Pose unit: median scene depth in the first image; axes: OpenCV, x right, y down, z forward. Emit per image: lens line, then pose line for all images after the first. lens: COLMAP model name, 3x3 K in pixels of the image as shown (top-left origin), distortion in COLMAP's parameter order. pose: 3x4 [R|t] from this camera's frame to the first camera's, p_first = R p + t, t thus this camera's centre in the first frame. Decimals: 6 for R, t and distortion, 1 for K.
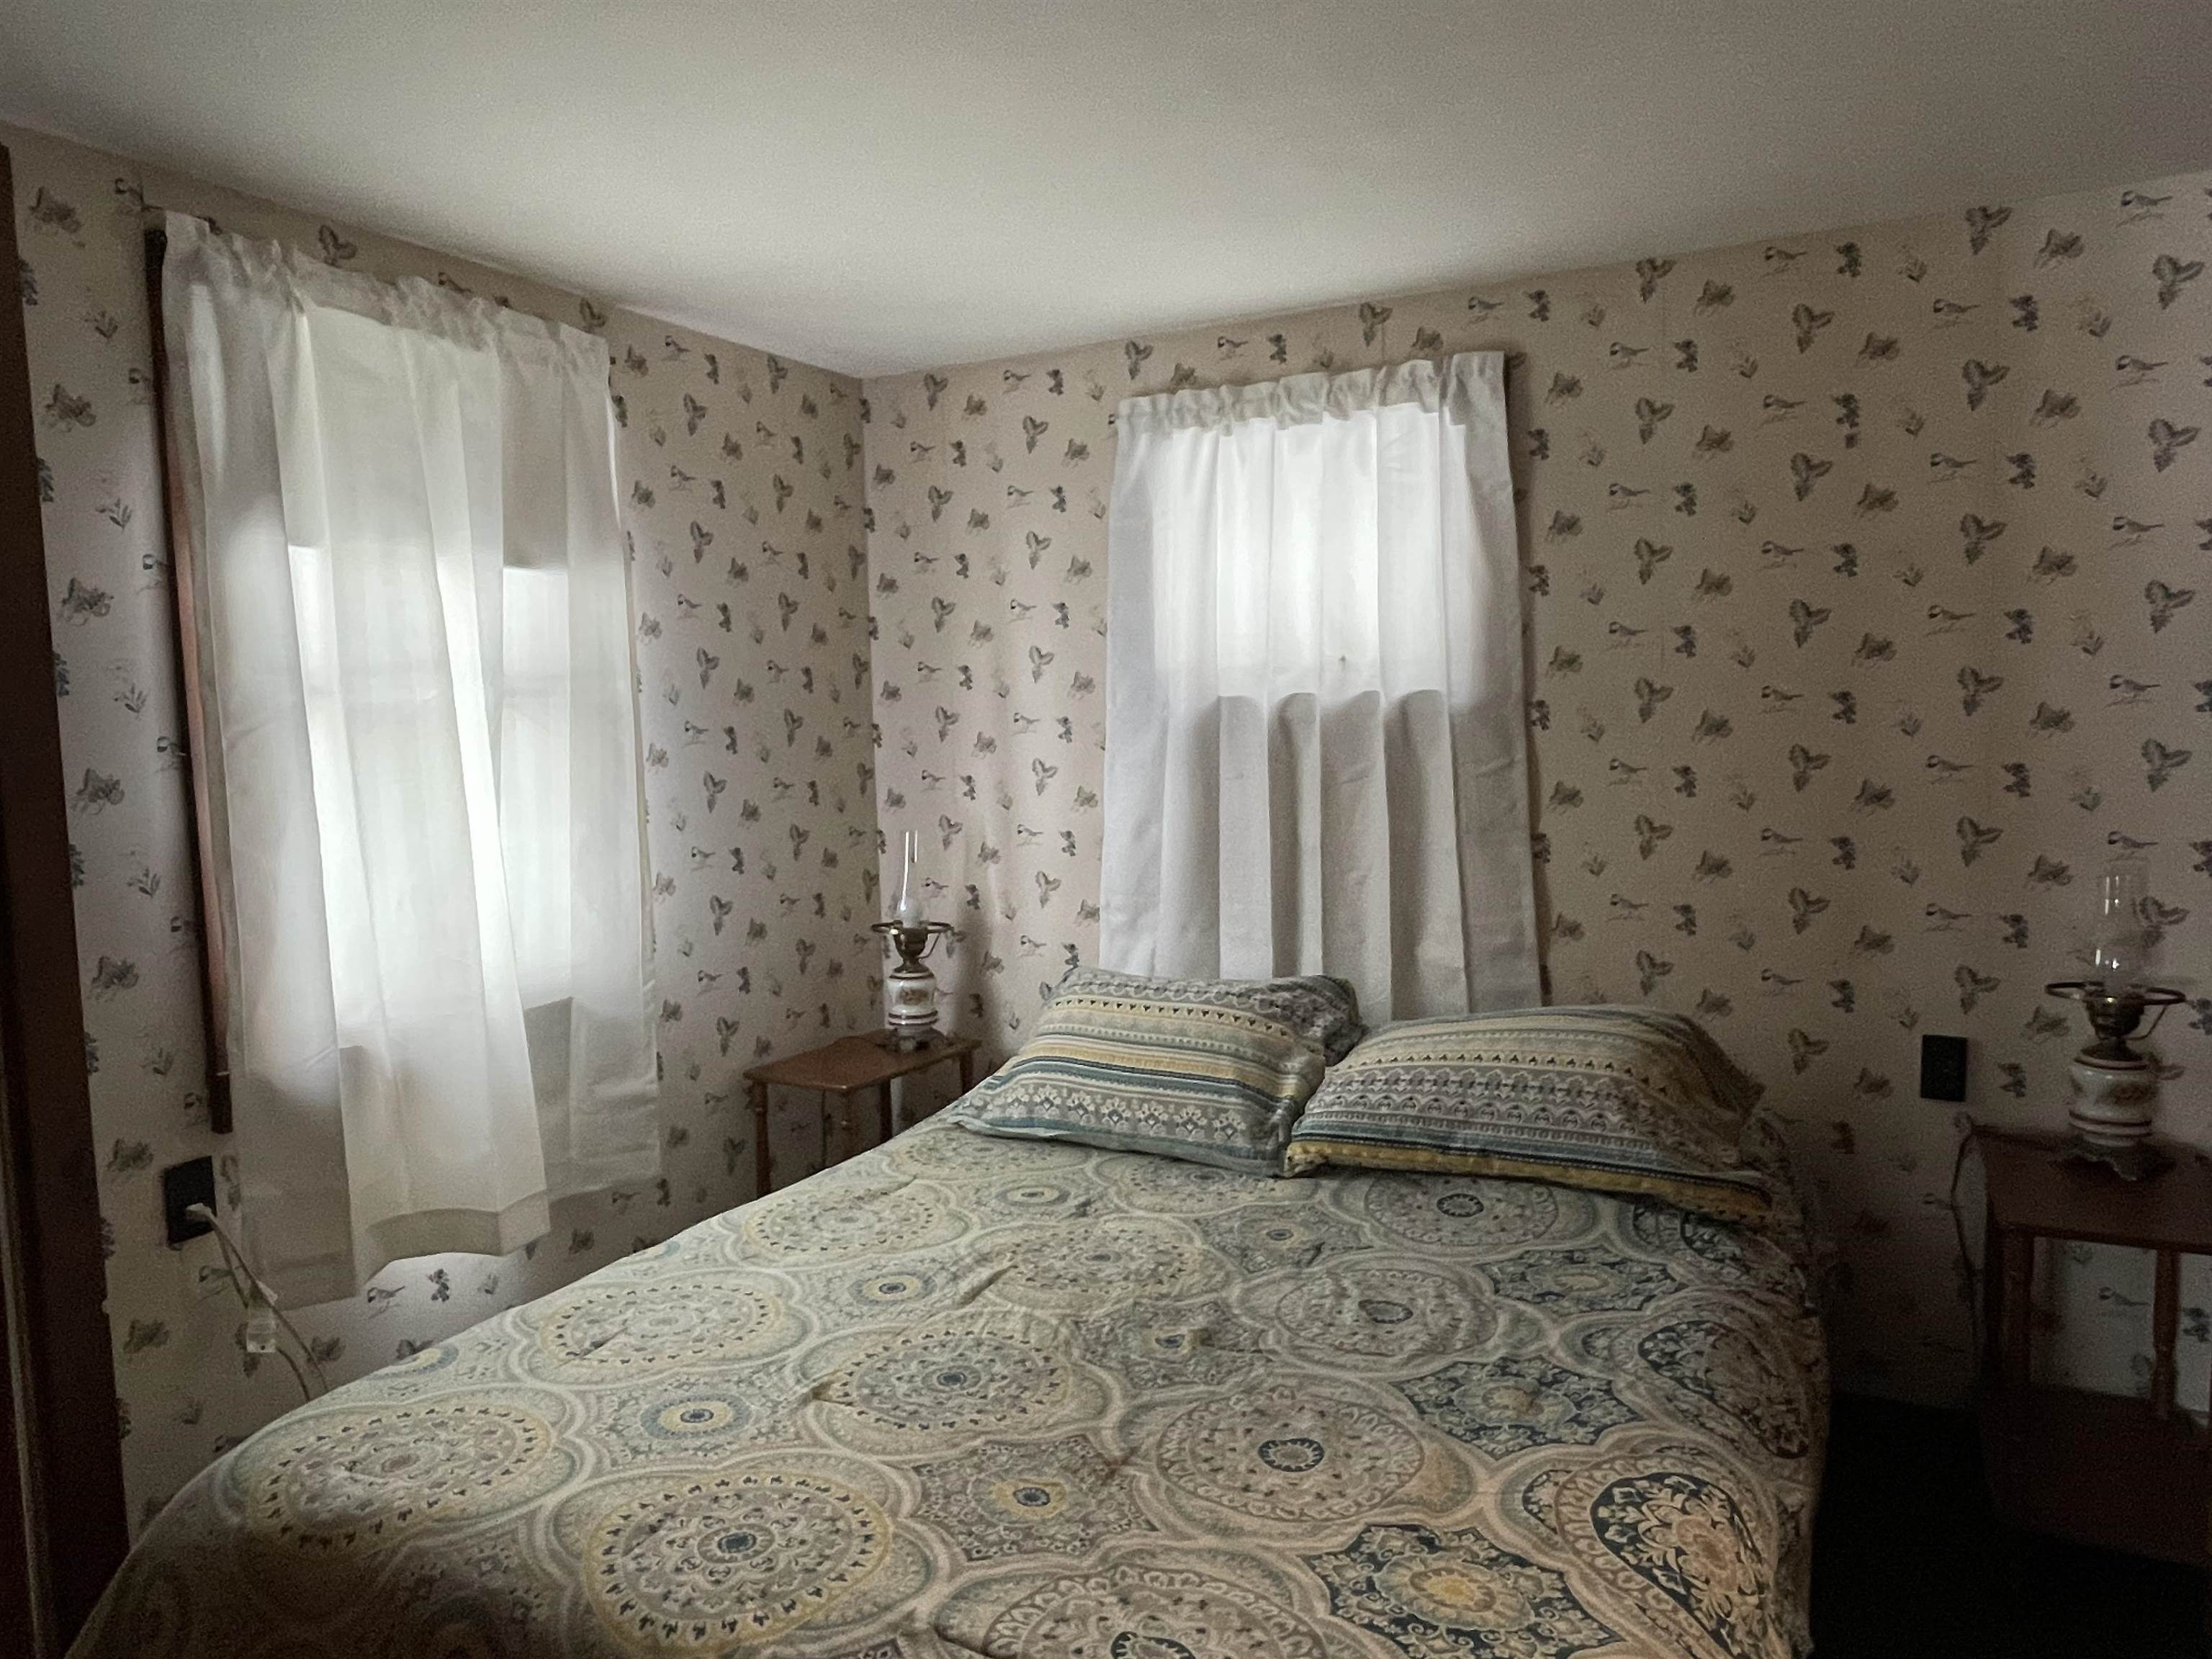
lens RADIAL K [[1473.5, 0, 1101.5], [0, 1473.5, 829.0], [0, 0, 1]] dist [0.001711, -0.001926]
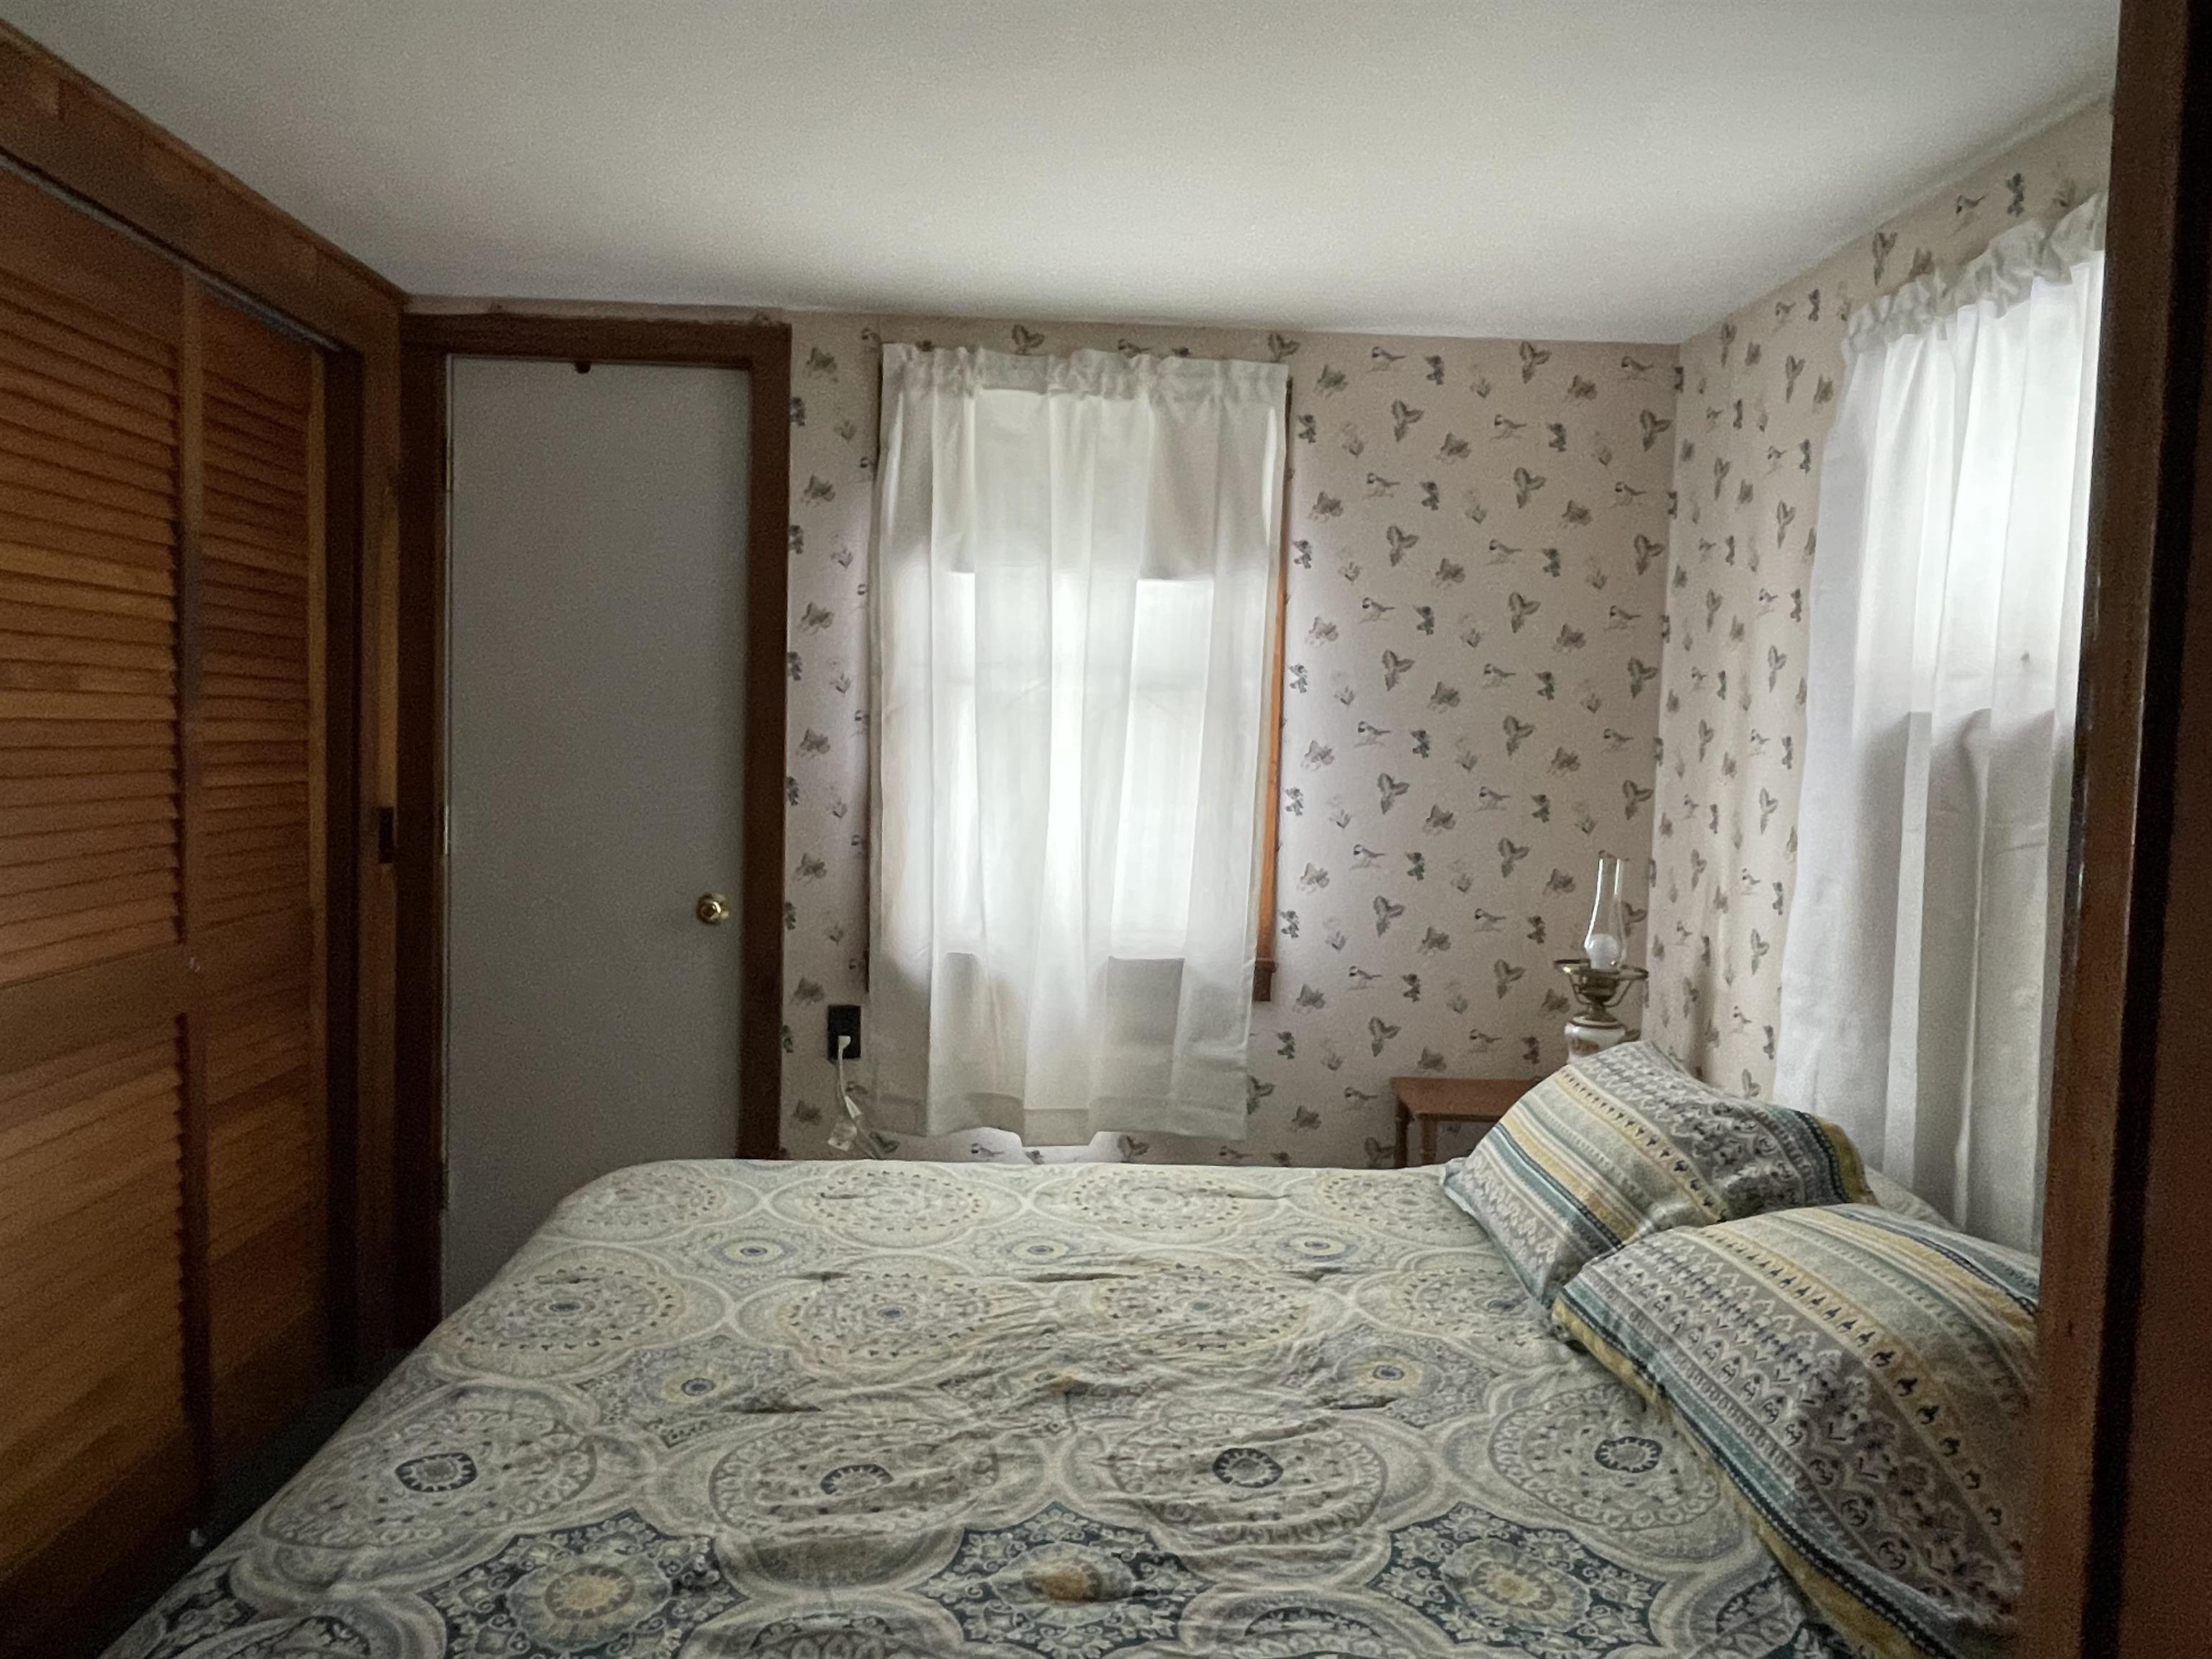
lens RADIAL K [[1473.5, 0, 1101.5], [0, 1473.5, 829.0], [0, 0, 1]] dist [0.001711, -0.001926]
pose [[0.513680, 0.093702, -0.852850, 0.608004], [-0.106922, 0.993261, 0.044729, -0.030843], [0.851293, 0.068212, 0.520237, 0.382659]]
